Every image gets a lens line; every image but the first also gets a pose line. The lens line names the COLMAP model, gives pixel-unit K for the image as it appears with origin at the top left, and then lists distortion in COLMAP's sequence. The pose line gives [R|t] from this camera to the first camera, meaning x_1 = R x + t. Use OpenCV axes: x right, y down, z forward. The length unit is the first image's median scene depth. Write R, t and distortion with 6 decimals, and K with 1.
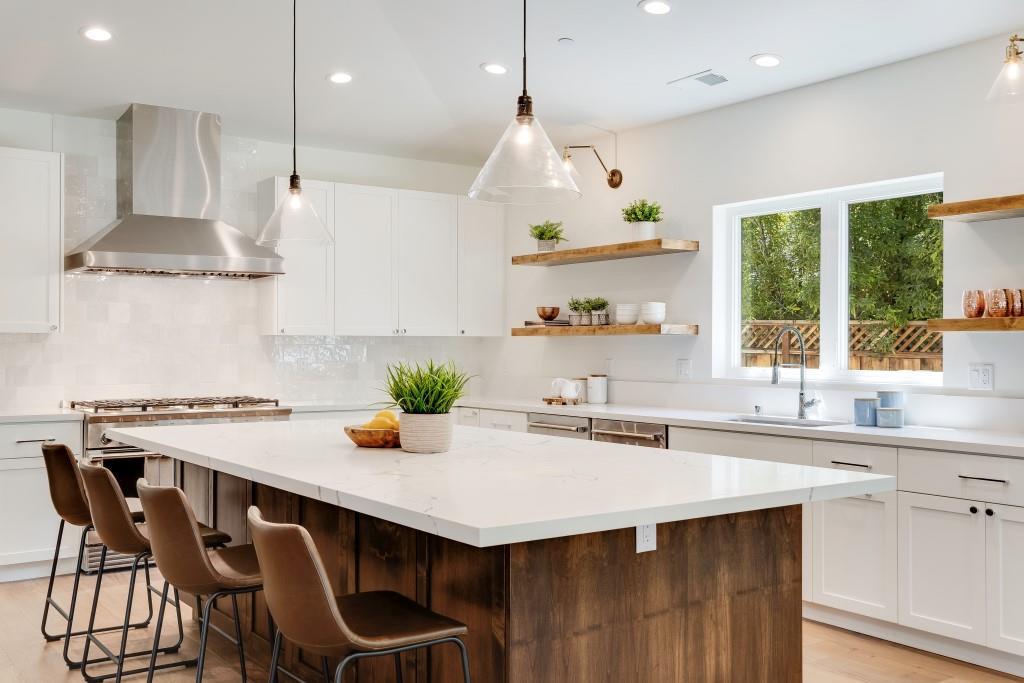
lens RADIAL K [[992.8, 0, 512.0], [0, 992.8, 341.5], [0, 0, 1]] dist [0.012441, 0.006424]
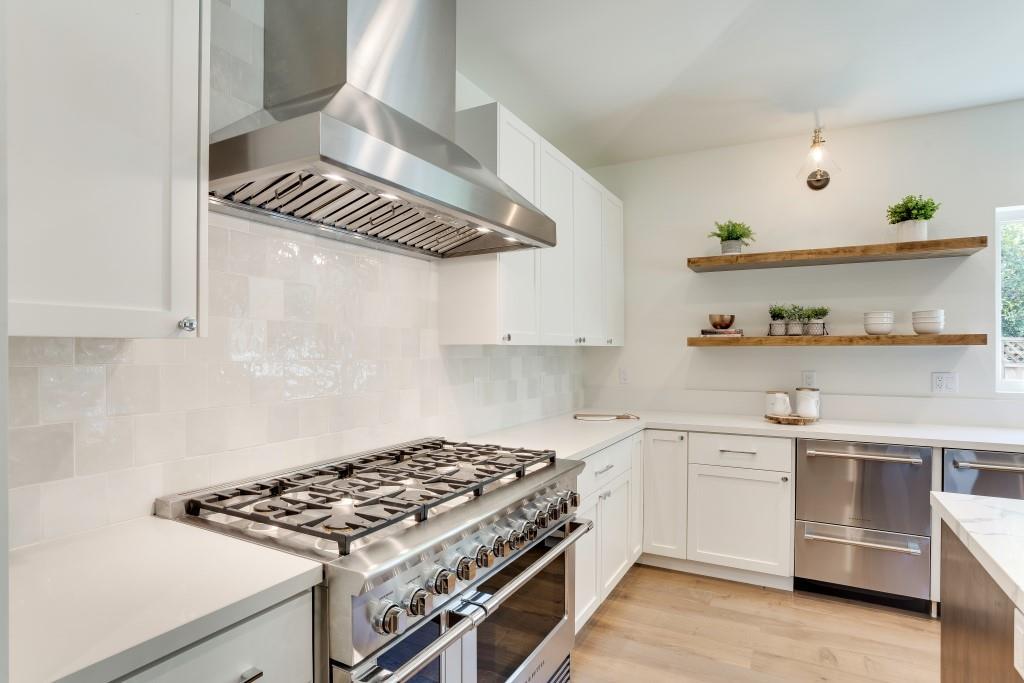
lens RADIAL K [[538.2, 0, 512.0], [0, 538.2, 341.5], [0, 0, 1]] dist [0.000484, 0.000560]
pose [[0.904190, 0.006925, 0.427073, -0.383961], [-0.004698, 0.999969, -0.006266, -0.005932], [-0.427104, 0.003659, 0.904195, 0.677261]]
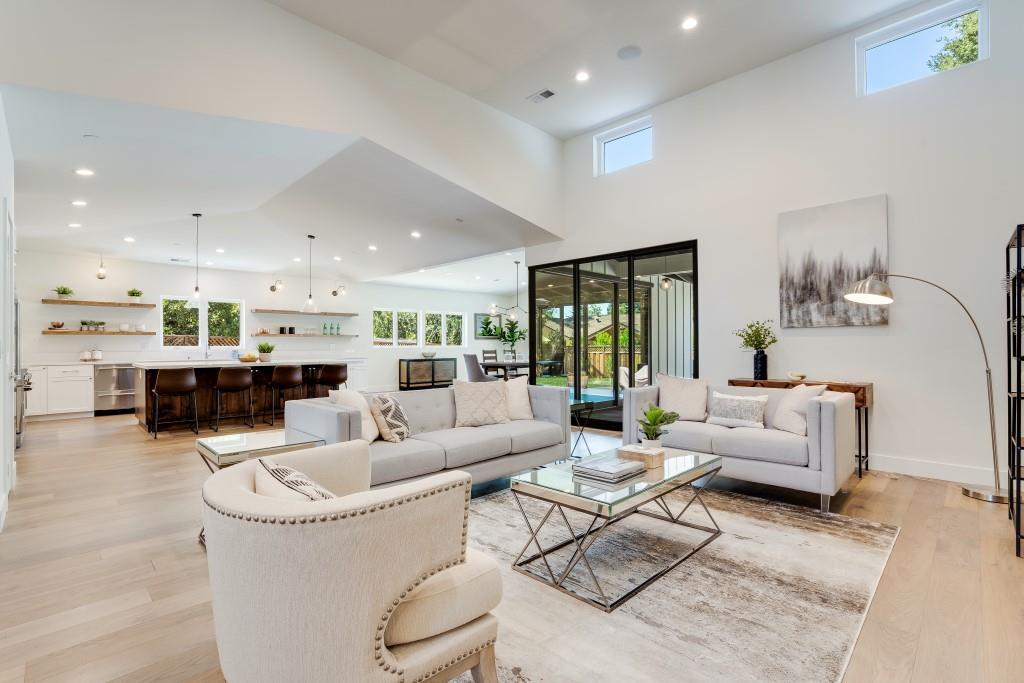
lens RADIAL K [[476.7, 0, 512.1], [0, 476.7, 345.4], [0, 0, 1]] dist [0.001888, 0.000622]
pose [[-0.150741, 0.003087, 0.988568, -1.346622], [-0.000033, 0.999995, -0.003128, 0.025945], [-0.988573, -0.000504, -0.150741, 0.110801]]
